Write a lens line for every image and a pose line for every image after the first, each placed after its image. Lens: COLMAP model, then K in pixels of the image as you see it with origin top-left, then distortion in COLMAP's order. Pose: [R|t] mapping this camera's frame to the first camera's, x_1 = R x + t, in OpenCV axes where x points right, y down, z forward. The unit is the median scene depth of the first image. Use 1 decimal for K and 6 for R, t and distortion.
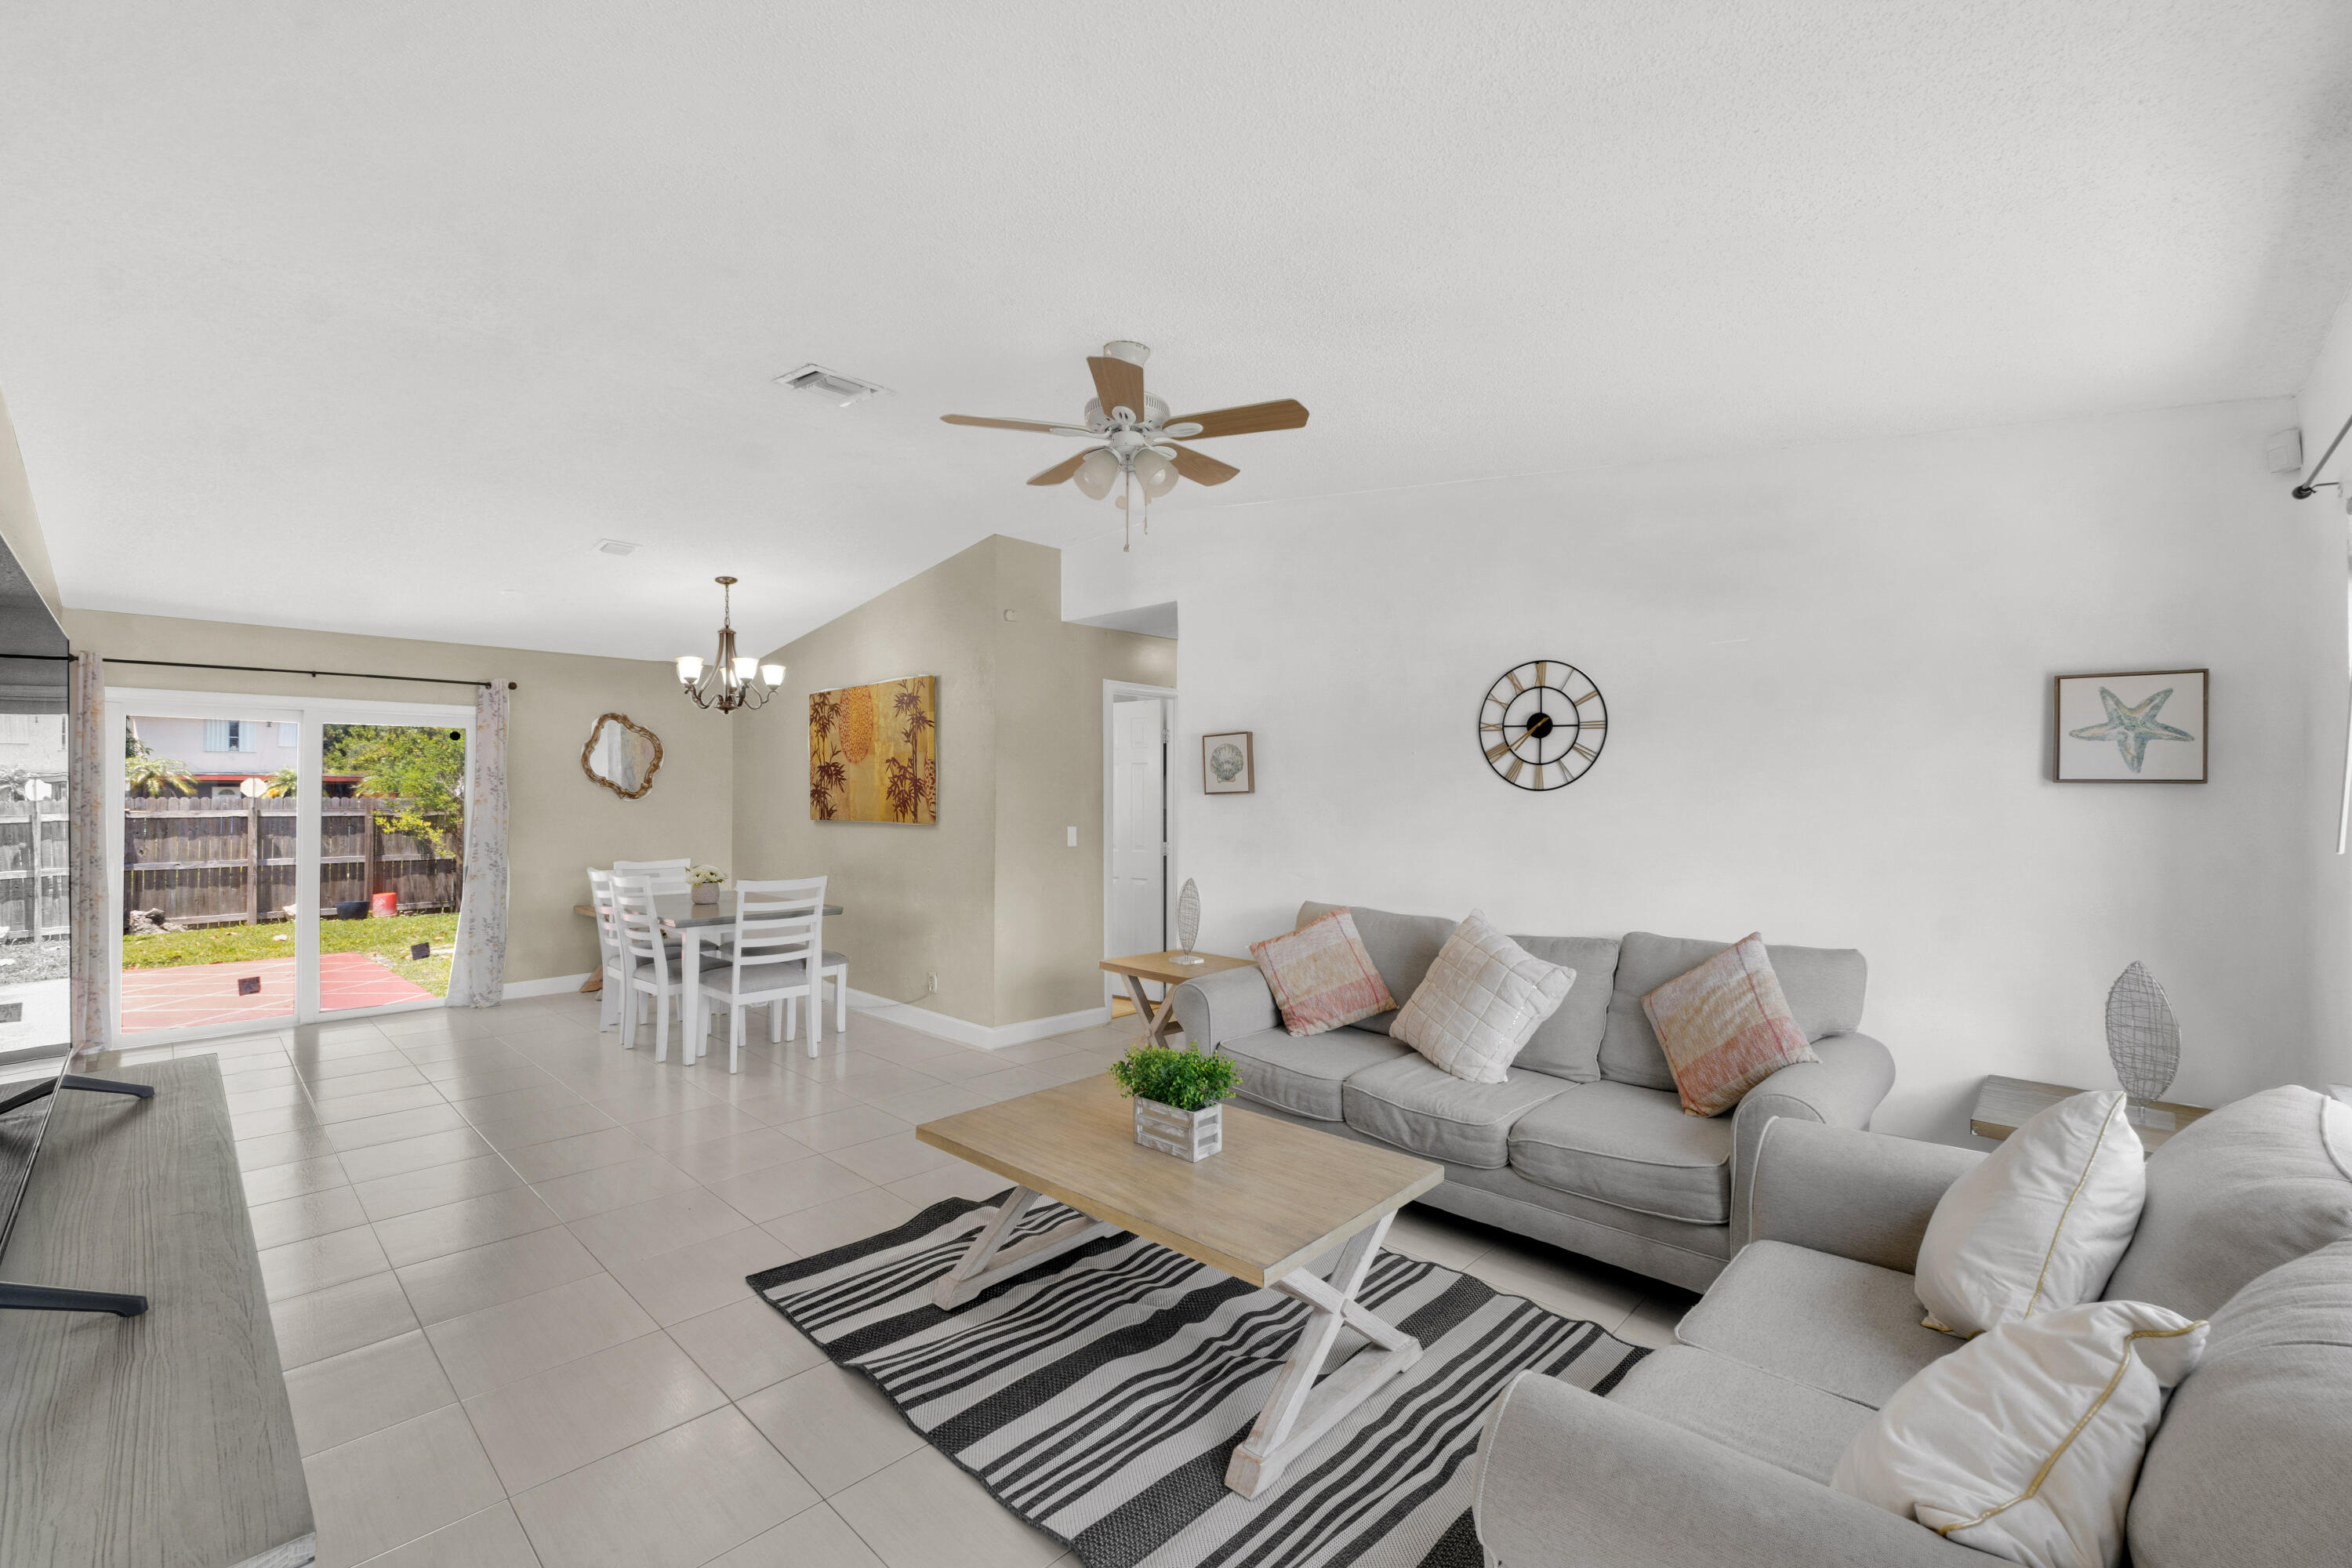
lens RADIAL K [[982.4, 0, 1167.2], [0, 982.4, 786.0], [0, 0, 1]] dist [-0.011996, -0.000051]
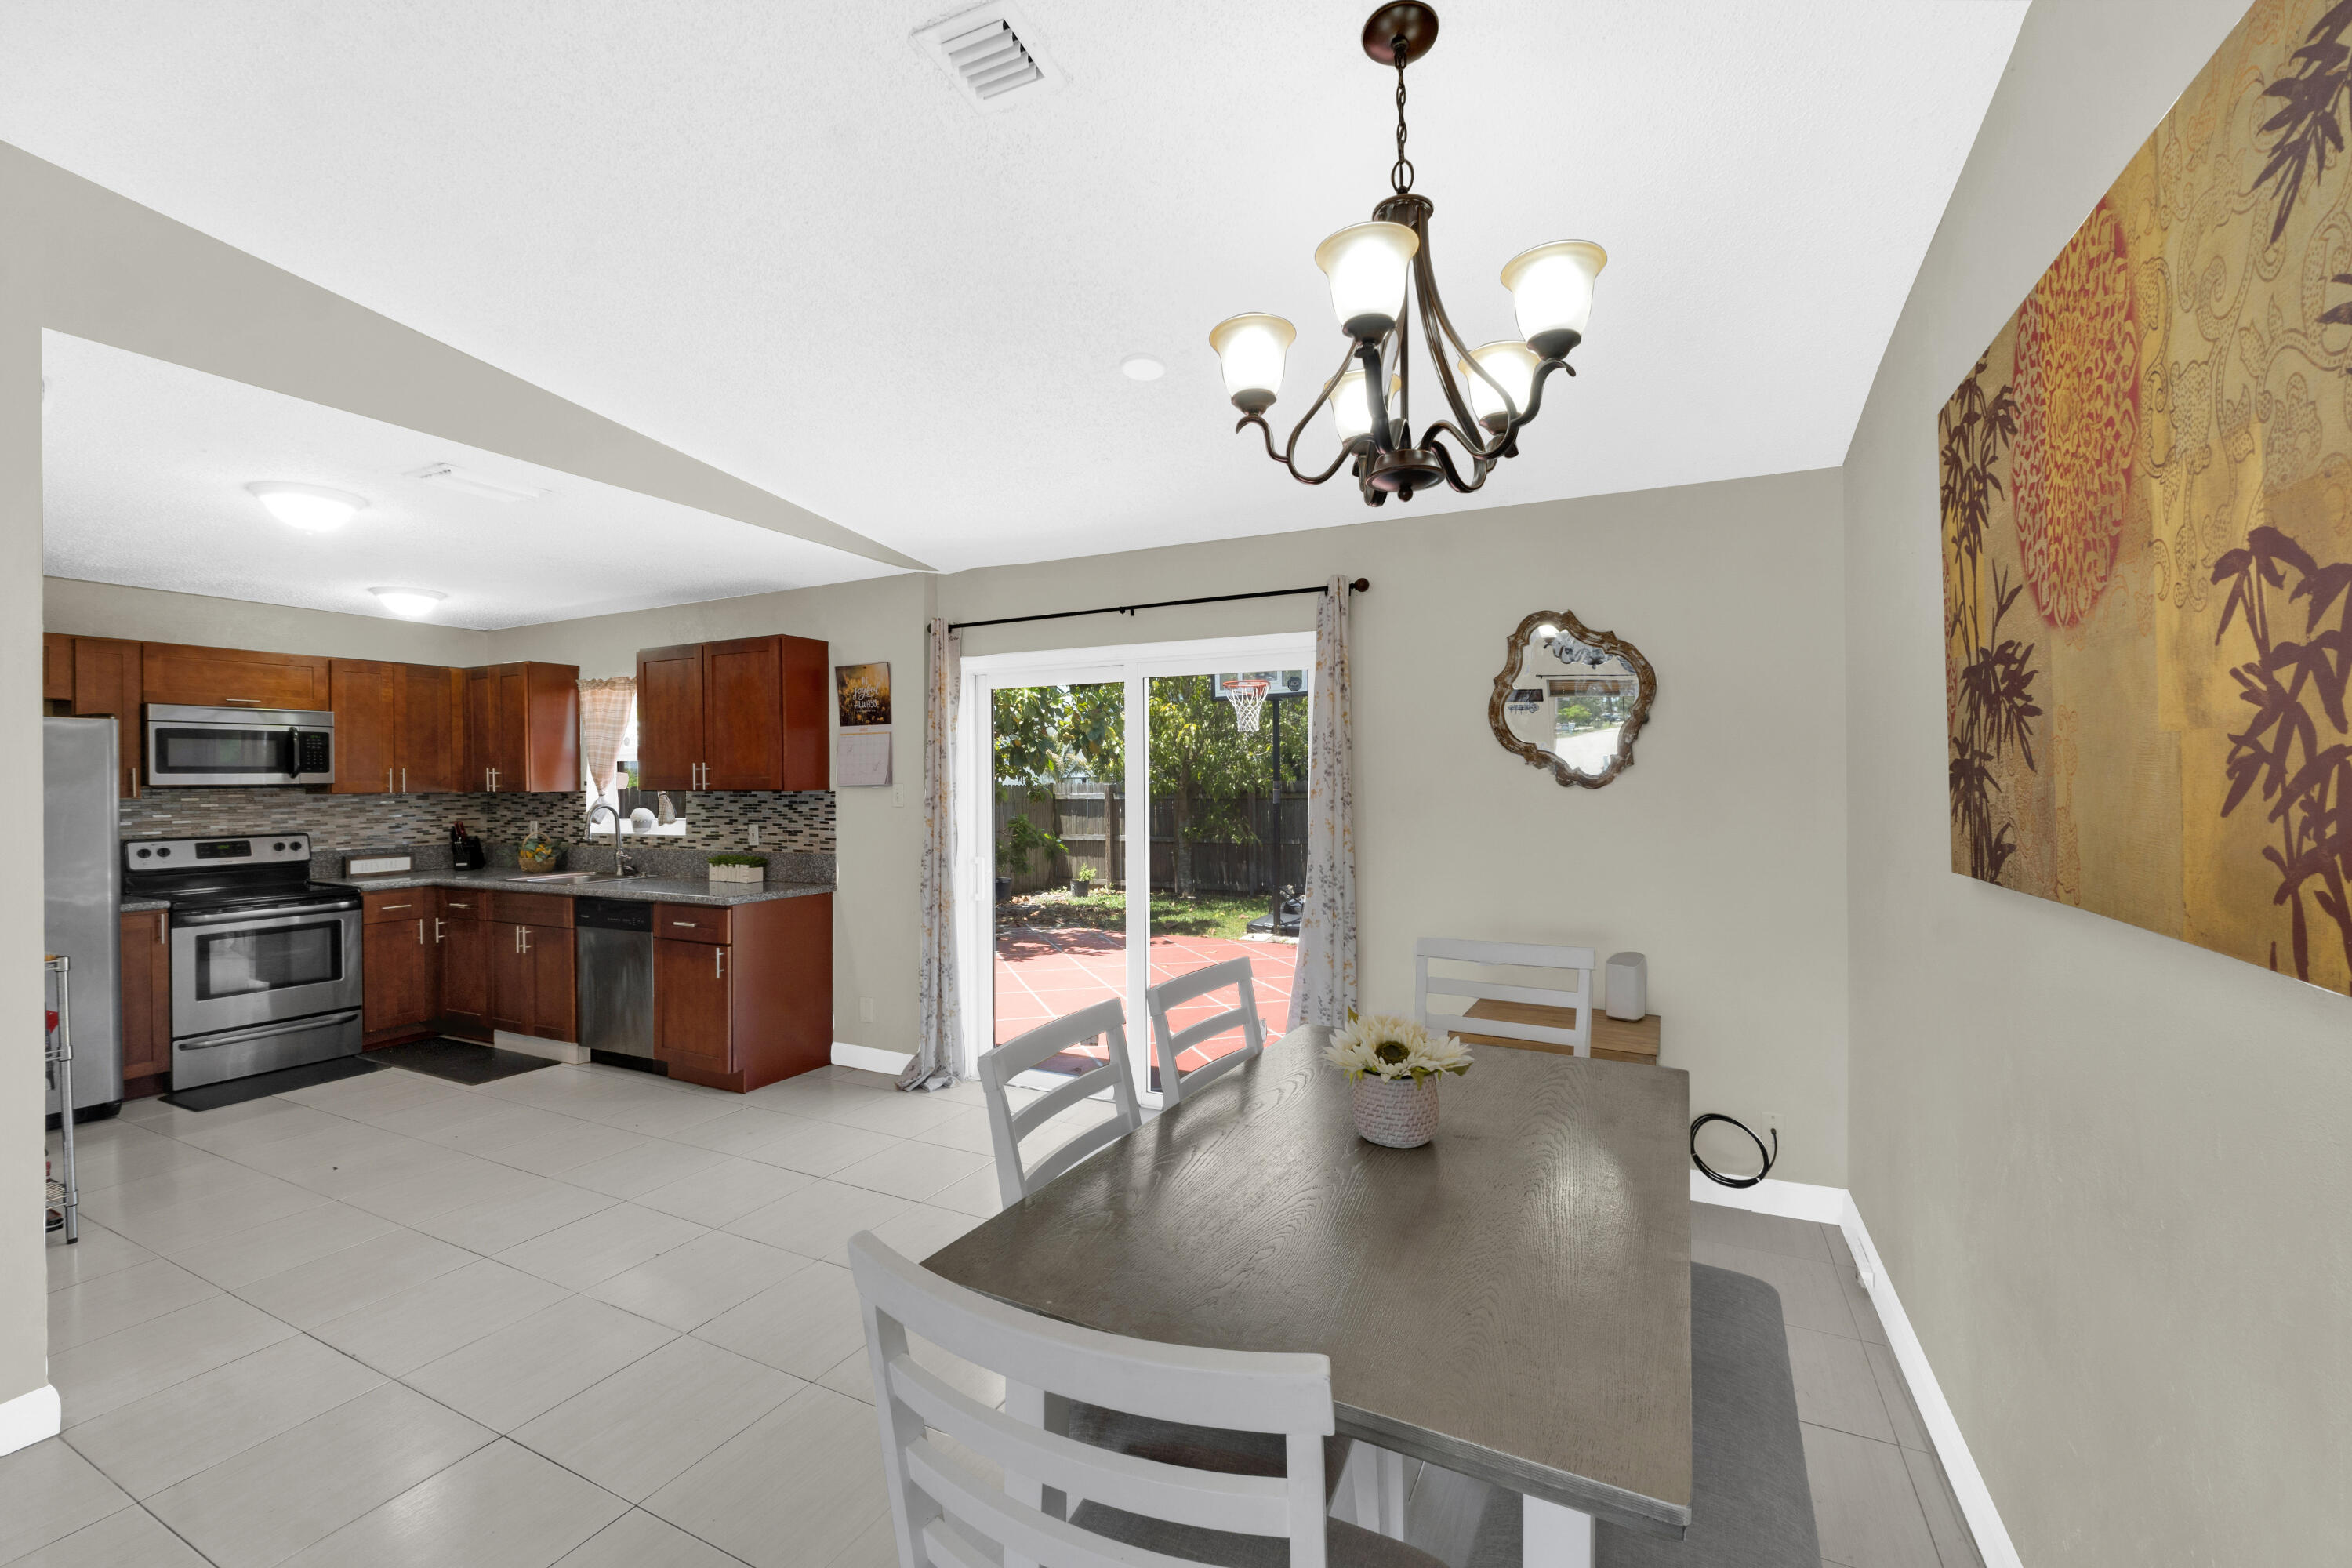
lens RADIAL K [[982.4, 0, 1167.2], [0, 982.4, 786.0], [0, 0, 1]] dist [-0.011996, -0.000051]
pose [[0.290729, 0.004002, -0.956797, -0.172581], [0.014029, 0.999866, 0.008444, 0.005342], [0.956703, -0.015878, 0.290634, 0.733369]]
